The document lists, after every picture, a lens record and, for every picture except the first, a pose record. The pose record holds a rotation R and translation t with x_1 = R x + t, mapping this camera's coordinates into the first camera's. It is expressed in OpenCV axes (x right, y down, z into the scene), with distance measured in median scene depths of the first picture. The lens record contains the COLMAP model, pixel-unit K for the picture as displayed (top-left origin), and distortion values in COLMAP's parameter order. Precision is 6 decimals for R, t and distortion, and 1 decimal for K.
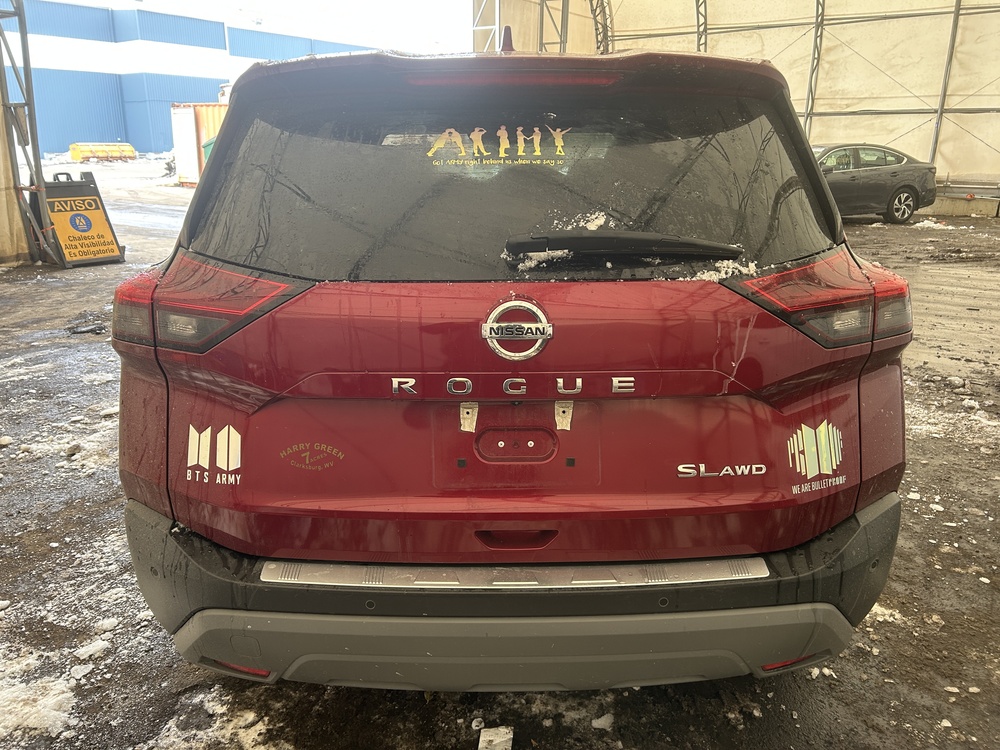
lens RADIAL K [[750.4, 0, 499.5], [0, 750.4, 374.9], [0, 0, 1]] dist [0.027449, -0.006354]
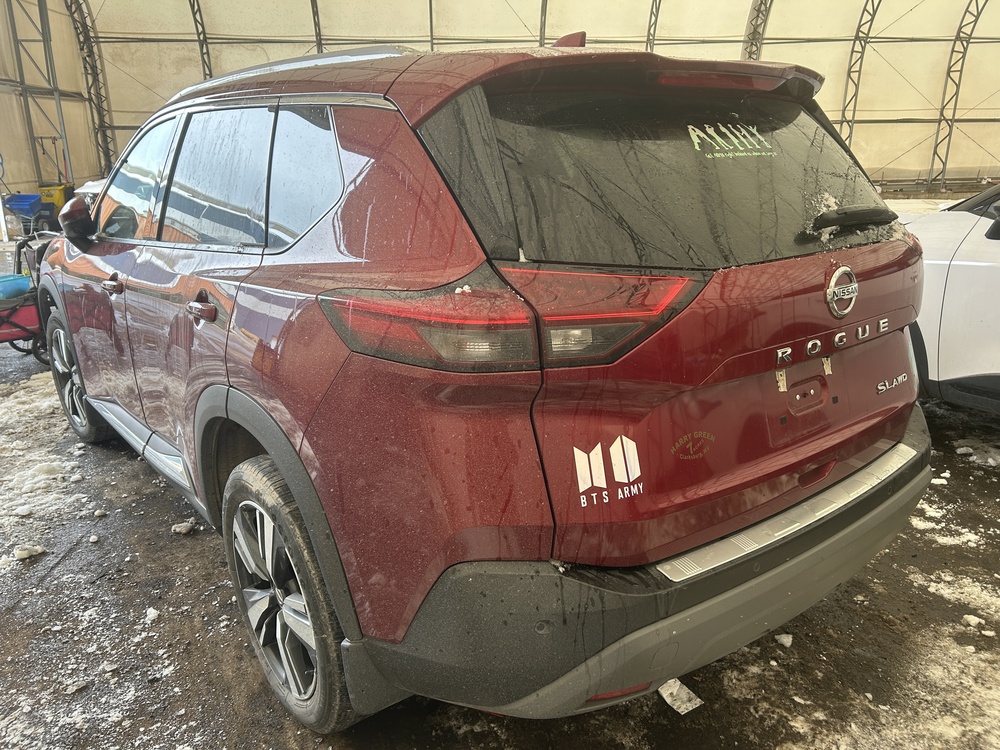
lens RADIAL K [[750.4, 0, 499.4], [0, 750.4, 375.4], [0, 0, 1]] dist [0.027449, -0.006354]
pose [[0.802357, -0.185201, 0.567383, -0.990095], [0.193209, 0.980047, 0.046676, -0.080309], [-0.564706, 0.072173, 0.822130, 0.295377]]
